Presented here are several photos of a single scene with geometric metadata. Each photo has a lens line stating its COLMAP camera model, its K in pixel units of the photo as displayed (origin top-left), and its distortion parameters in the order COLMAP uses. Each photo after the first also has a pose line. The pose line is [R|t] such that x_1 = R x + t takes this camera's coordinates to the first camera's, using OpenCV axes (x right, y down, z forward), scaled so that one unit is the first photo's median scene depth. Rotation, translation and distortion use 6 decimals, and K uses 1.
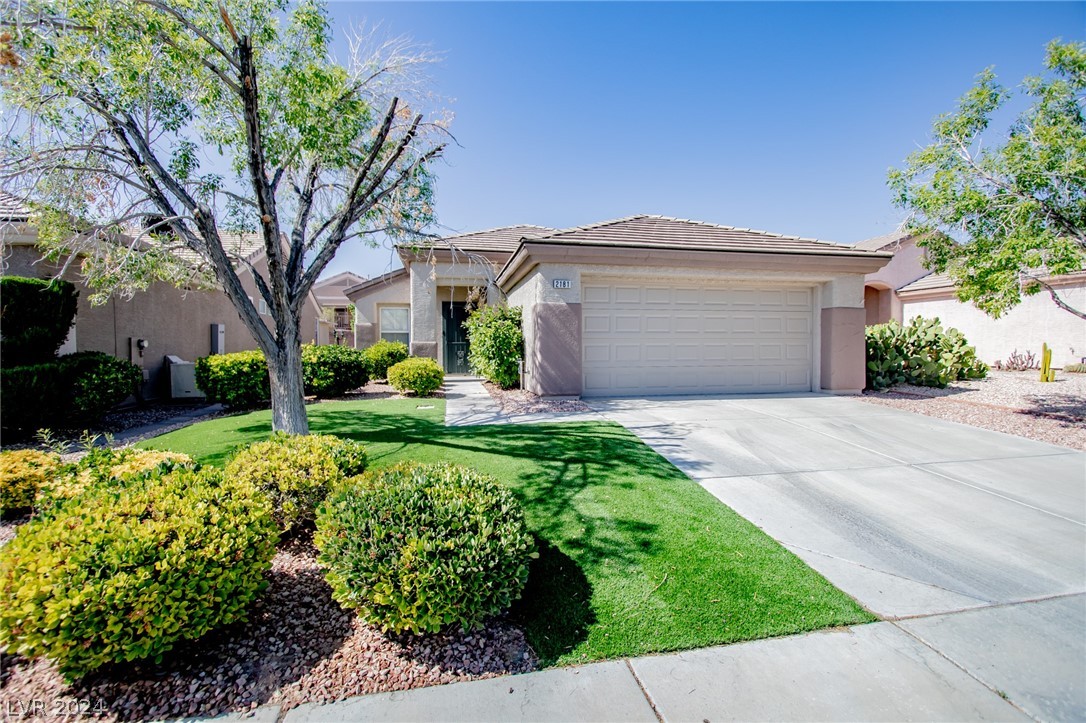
lens RADIAL K [[496.0, 0, 541.4], [0, 496.0, 359.3], [0, 0, 1]] dist [-0.004897, -0.000336]
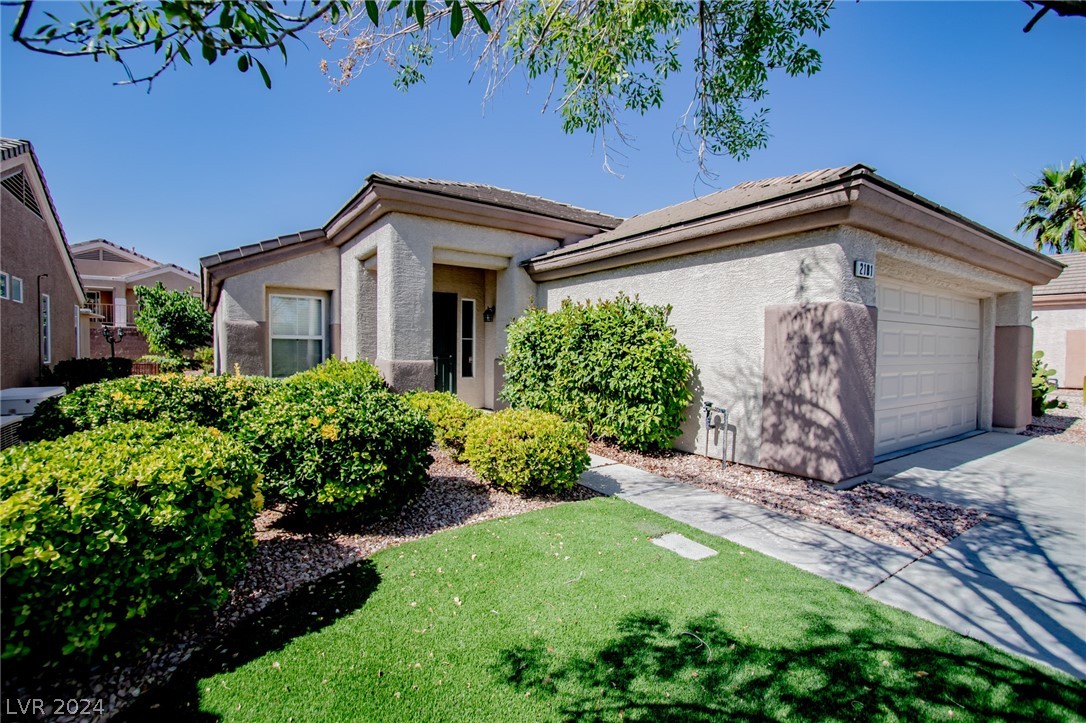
lens RADIAL K [[496.0, 0, 545.8], [0, 496.0, 360.0], [0, 0, 1]] dist [-0.004897, -0.000336]
pose [[0.916889, 0.000955, 0.399141, -0.418554], [-0.001162, 0.999999, 0.000278, -0.046733], [-0.399140, -0.000719, 0.916890, 0.560659]]
